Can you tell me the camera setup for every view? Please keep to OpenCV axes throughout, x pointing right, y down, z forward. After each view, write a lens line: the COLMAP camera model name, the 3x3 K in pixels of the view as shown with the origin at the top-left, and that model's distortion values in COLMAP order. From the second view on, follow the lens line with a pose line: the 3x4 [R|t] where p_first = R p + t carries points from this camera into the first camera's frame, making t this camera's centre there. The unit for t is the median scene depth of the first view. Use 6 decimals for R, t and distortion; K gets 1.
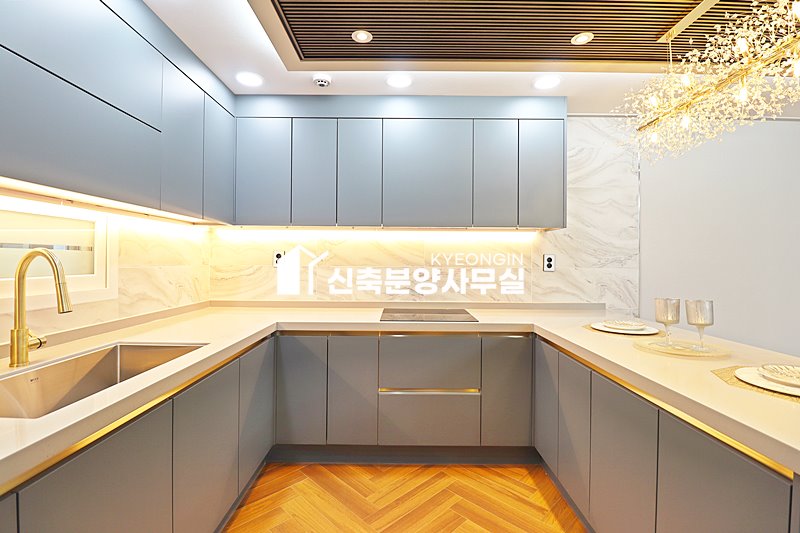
lens RADIAL K [[368.8, 0, 398.7], [0, 368.8, 259.6], [0, 0, 1]] dist [-0.004826, -0.010775]
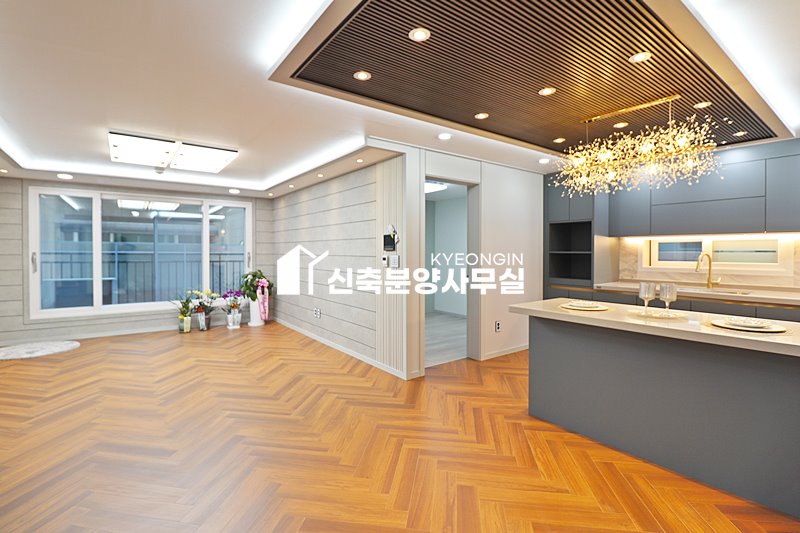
lens RADIAL K [[368.8, 0, 395.3], [0, 368.8, 256.7], [0, 0, 1]] dist [-0.004826, -0.010775]
pose [[-0.806544, 0.001306, -0.591172, 1.739607], [-0.005988, 0.999928, 0.010380, -0.006412], [0.591143, 0.011912, -0.806479, 1.072861]]
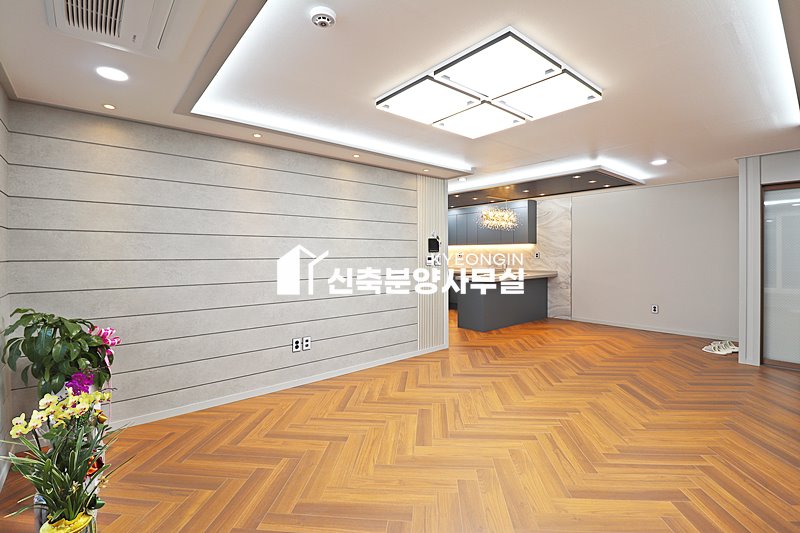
lens RADIAL K [[368.8, 0, 398.4], [0, 368.8, 255.7], [0, 0, 1]] dist [-0.004826, -0.010775]
pose [[0.643099, -0.006508, -0.765755, 2.234219], [0.008787, 0.999961, -0.001119, 0.006002], [0.765733, -0.006009, 0.643131, -1.855270]]
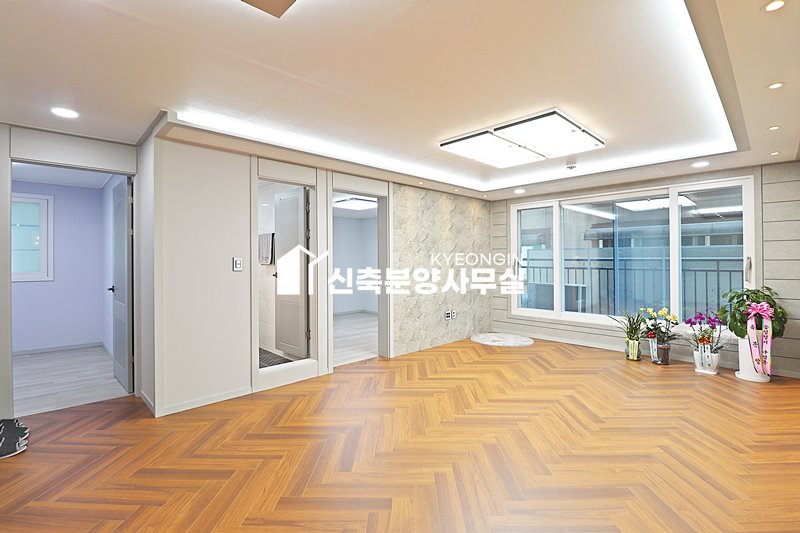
lens RADIAL K [[368.8, 0, 400.6], [0, 368.8, 258.6], [0, 0, 1]] dist [-0.004826, -0.010775]
pose [[-0.696027, 0.002823, 0.718010, 0.832757], [0.003186, 0.999995, -0.000843, 0.000870], [-0.718008, 0.001701, -0.696032, 0.449785]]
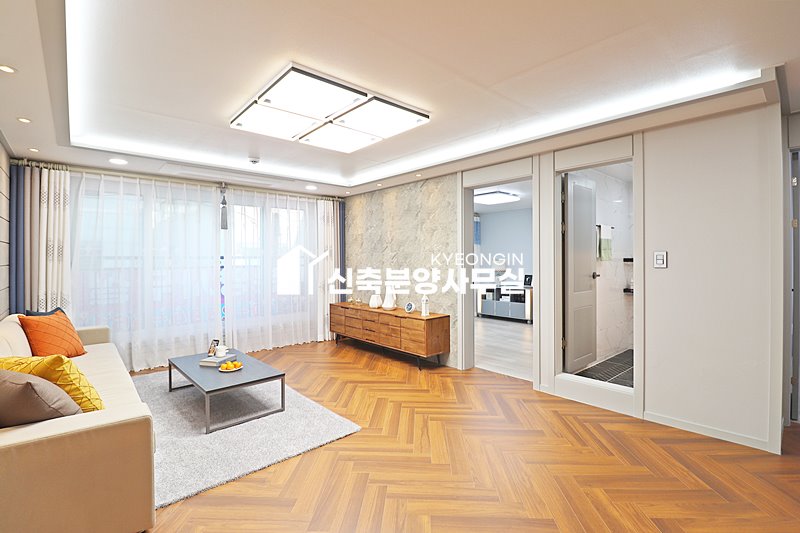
lens RADIAL K [[368.8, 0, 401.3], [0, 368.8, 259.5], [0, 0, 1]] dist [-0.004826, -0.010775]
pose [[-0.747693, 0.011950, -0.663937, 2.195606], [0.014312, 0.999896, 0.001879, -0.001256], [0.663891, -0.008097, -0.747786, 0.124175]]
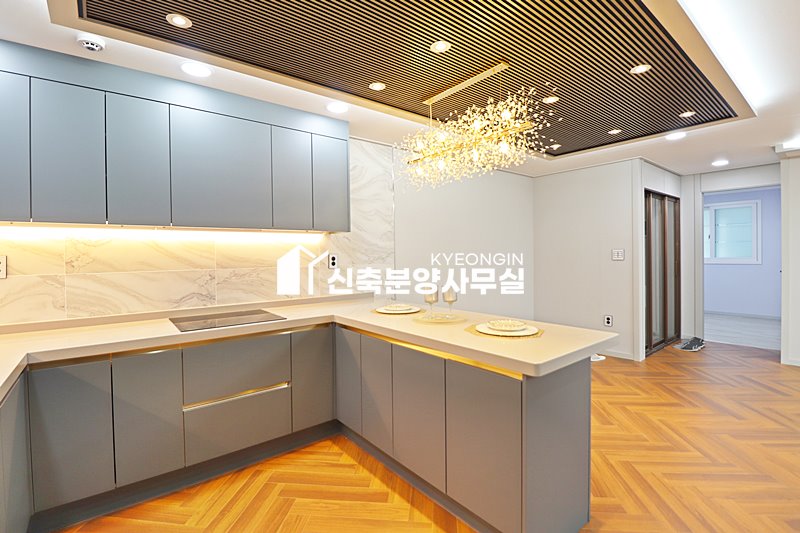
lens RADIAL K [[368.8, 0, 396.9], [0, 368.8, 261.7], [0, 0, 1]] dist [-0.004826, -0.010775]
pose [[0.779330, -0.029864, 0.625902, -0.195648], [0.018587, 0.999526, 0.024548, -0.017958], [-0.626338, -0.007497, 0.779515, -0.033257]]
